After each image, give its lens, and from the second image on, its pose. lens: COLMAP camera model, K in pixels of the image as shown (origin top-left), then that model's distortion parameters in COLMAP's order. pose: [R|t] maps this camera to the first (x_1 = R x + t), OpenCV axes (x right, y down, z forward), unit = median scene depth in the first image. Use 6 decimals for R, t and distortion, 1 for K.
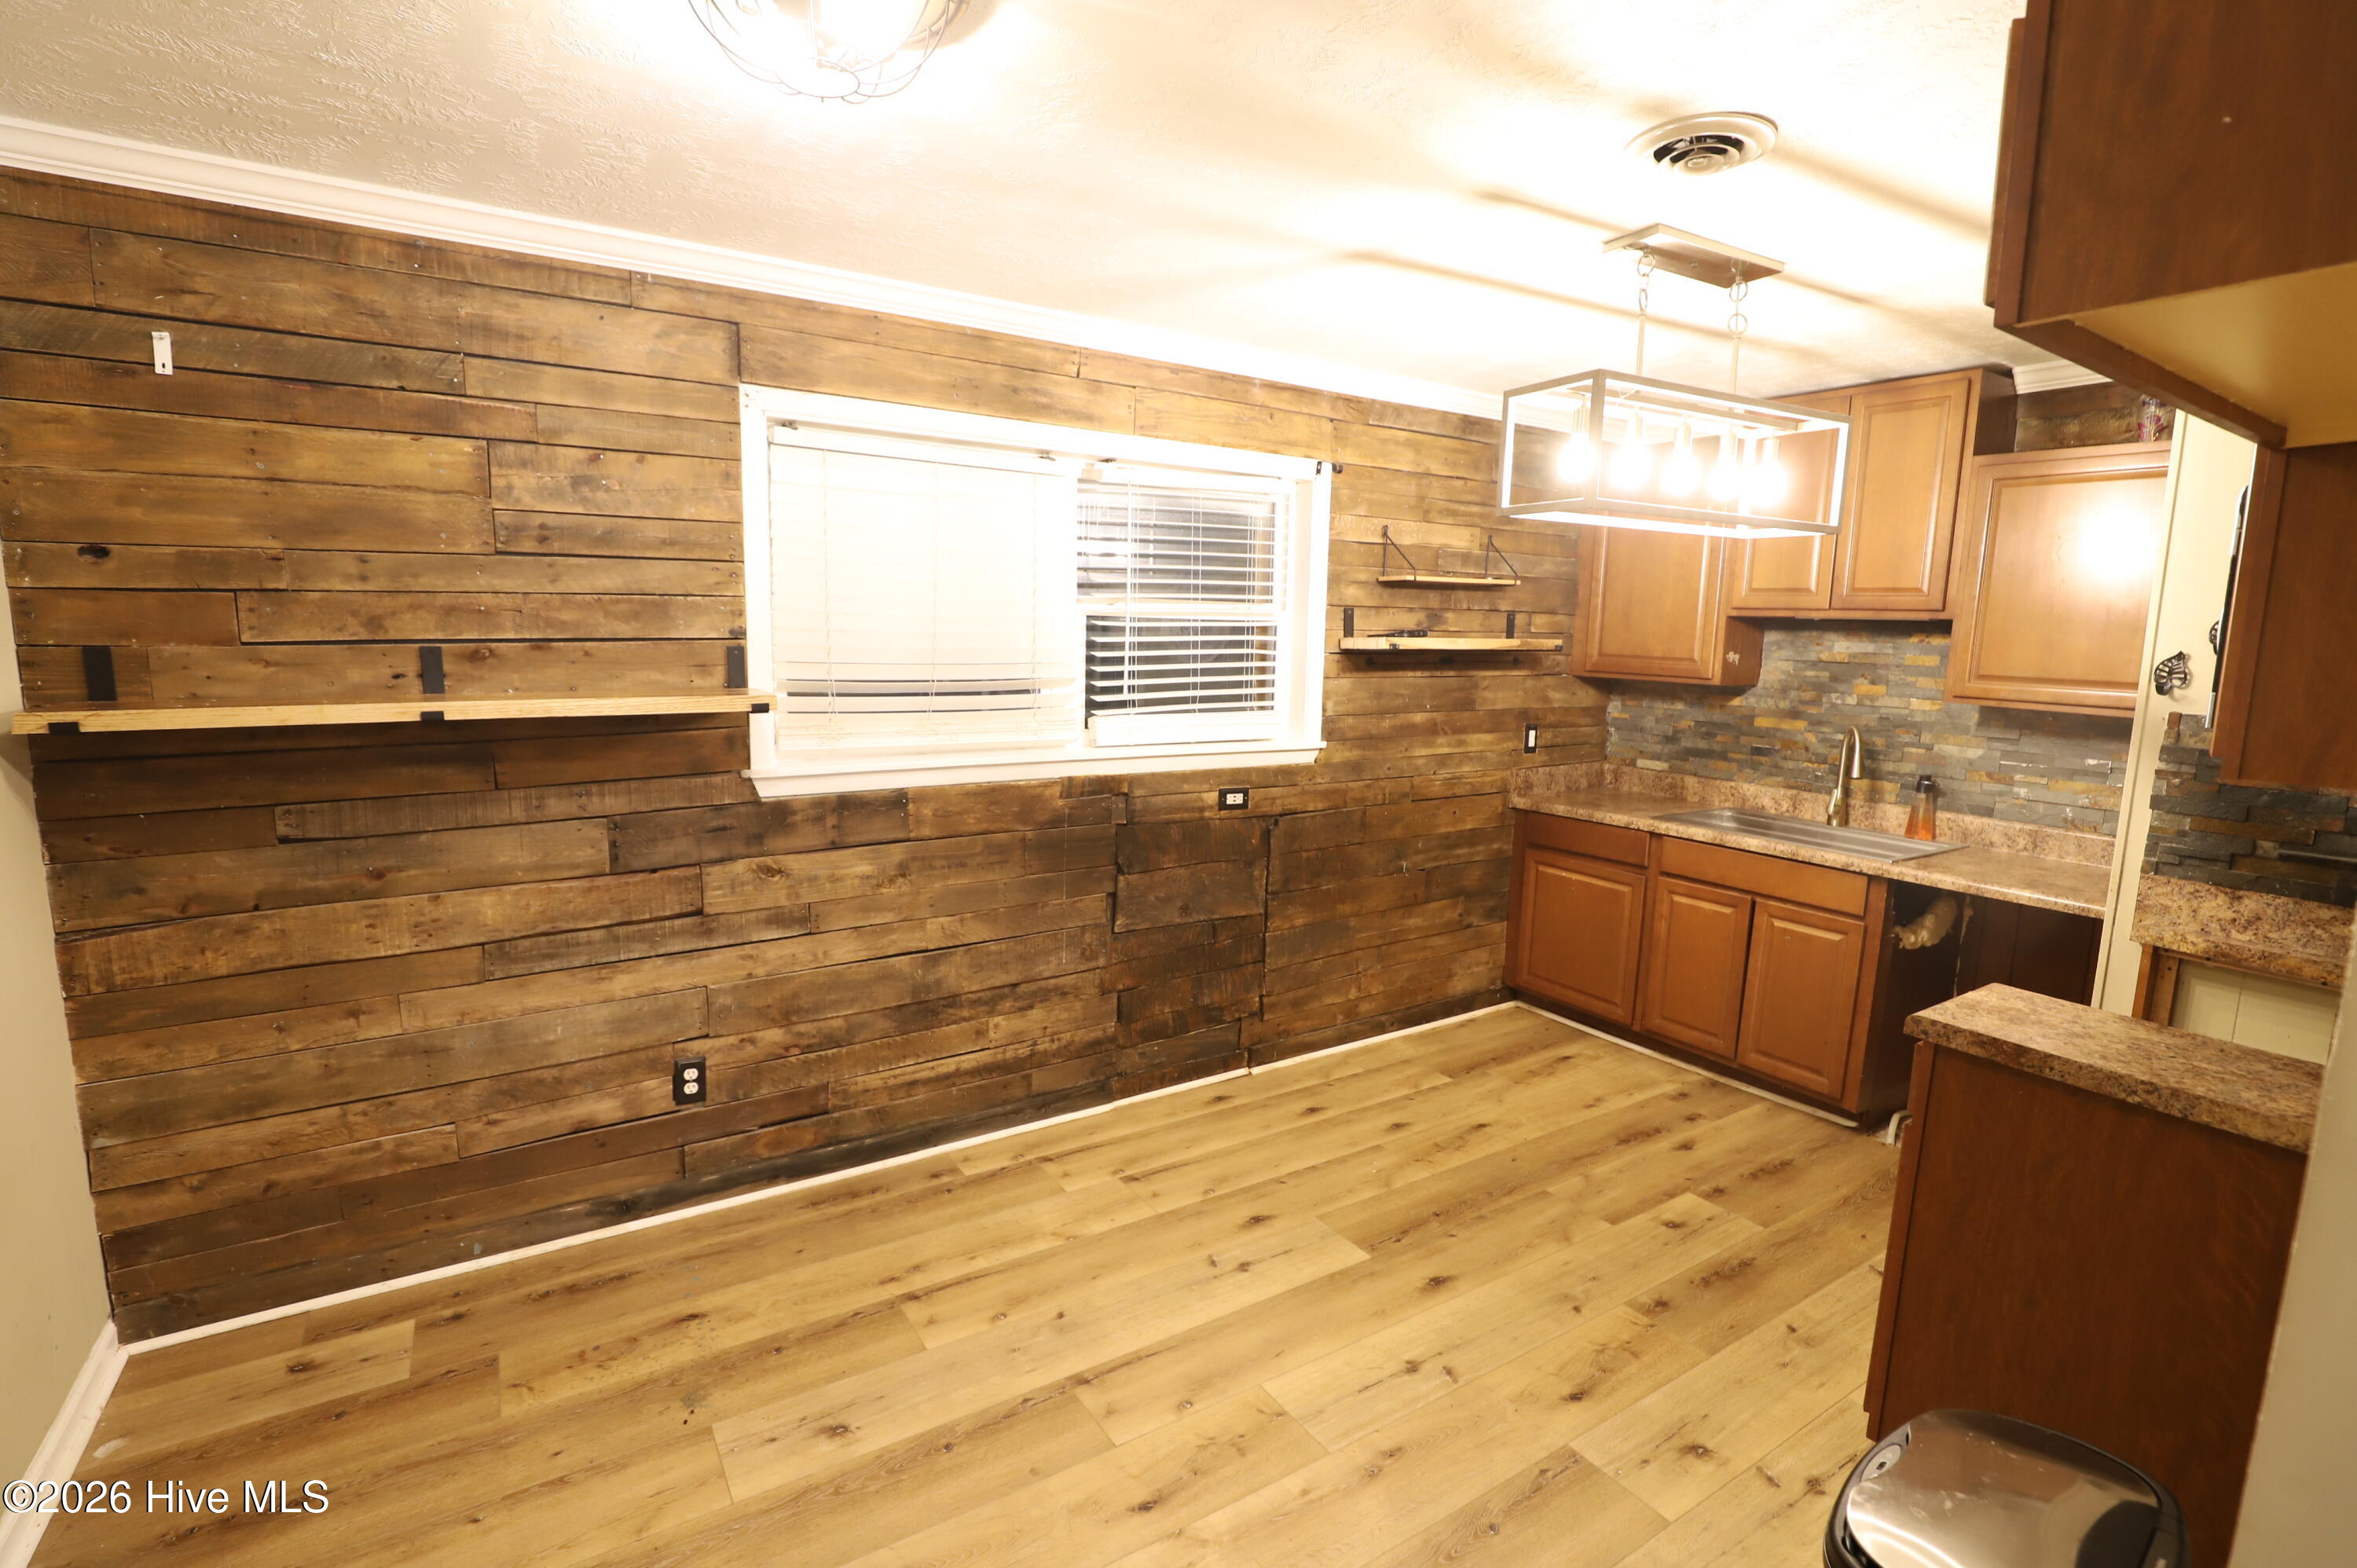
lens RADIAL K [[1093.3, 0, 1178.5], [0, 1093.3, 784.0], [0, 0, 1]] dist [-0.026059, 0.000722]
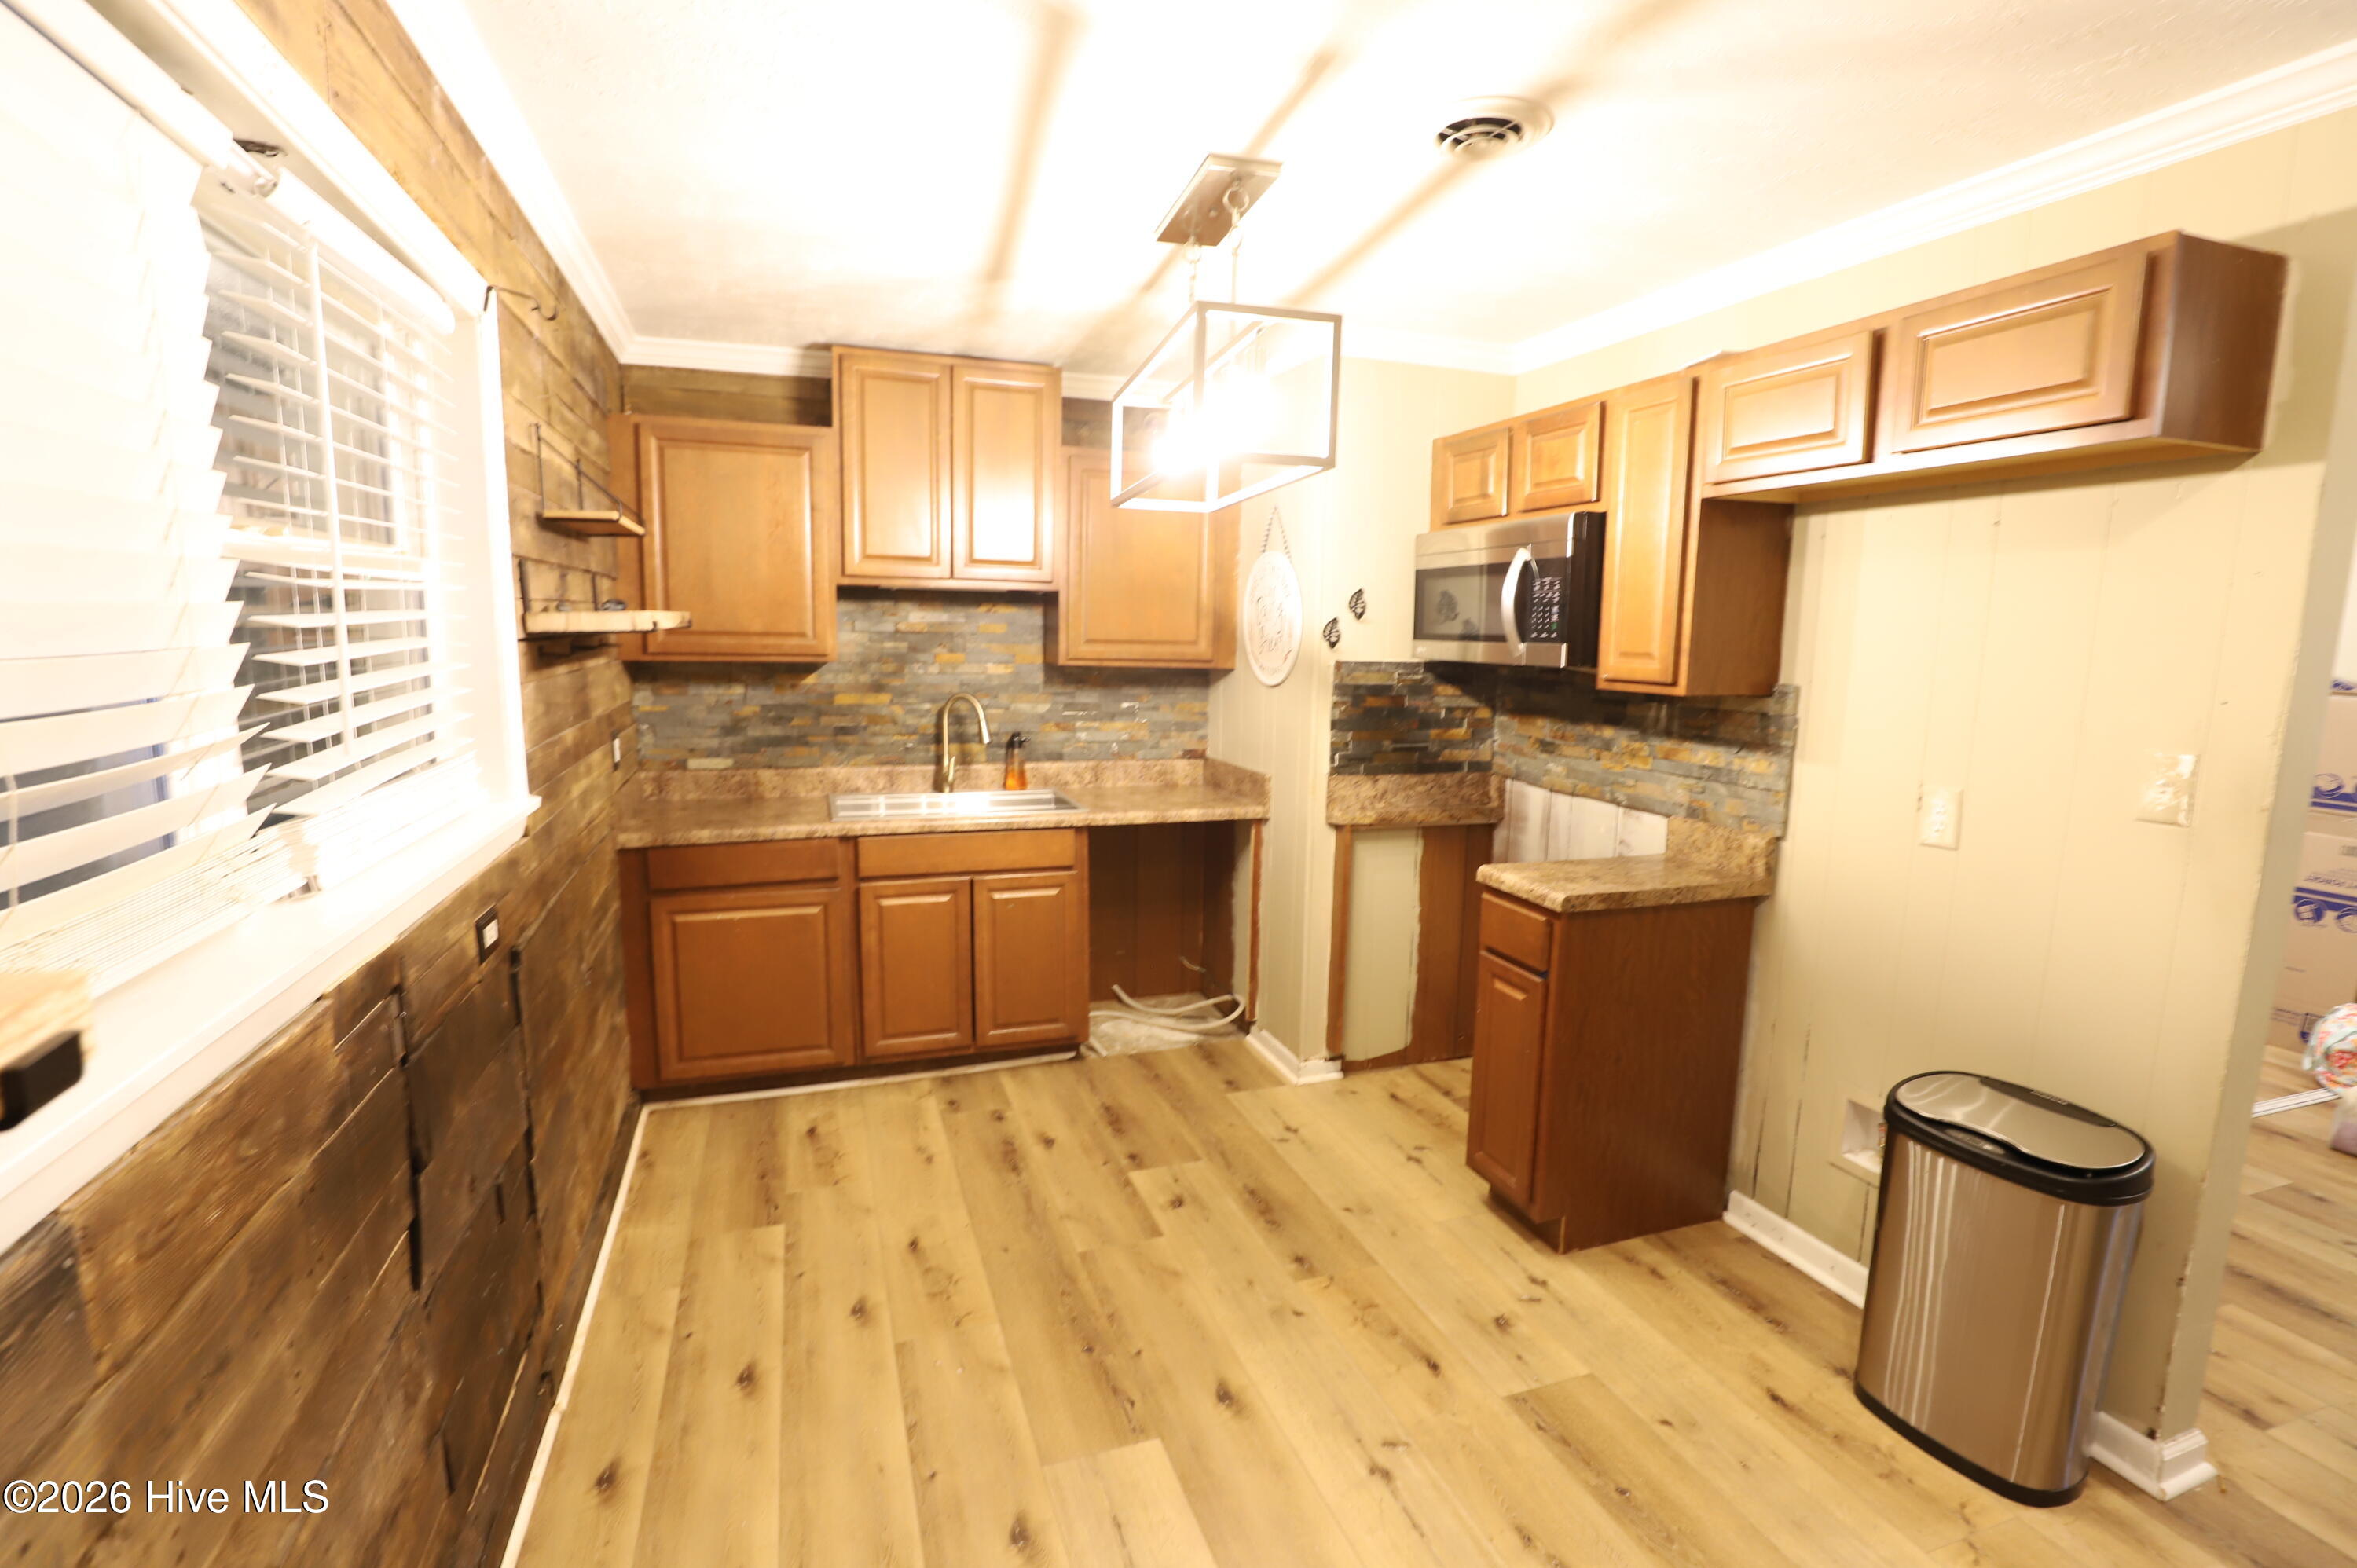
lens RADIAL K [[1093.3, 0, 1178.5], [0, 1093.3, 784.0], [0, 0, 1]] dist [-0.026059, 0.000722]
pose [[0.226521, -0.156659, 0.961325, -0.339174], [0.128912, 0.983120, 0.129835, -0.076757], [-0.965438, 0.094516, 0.242893, 0.550234]]
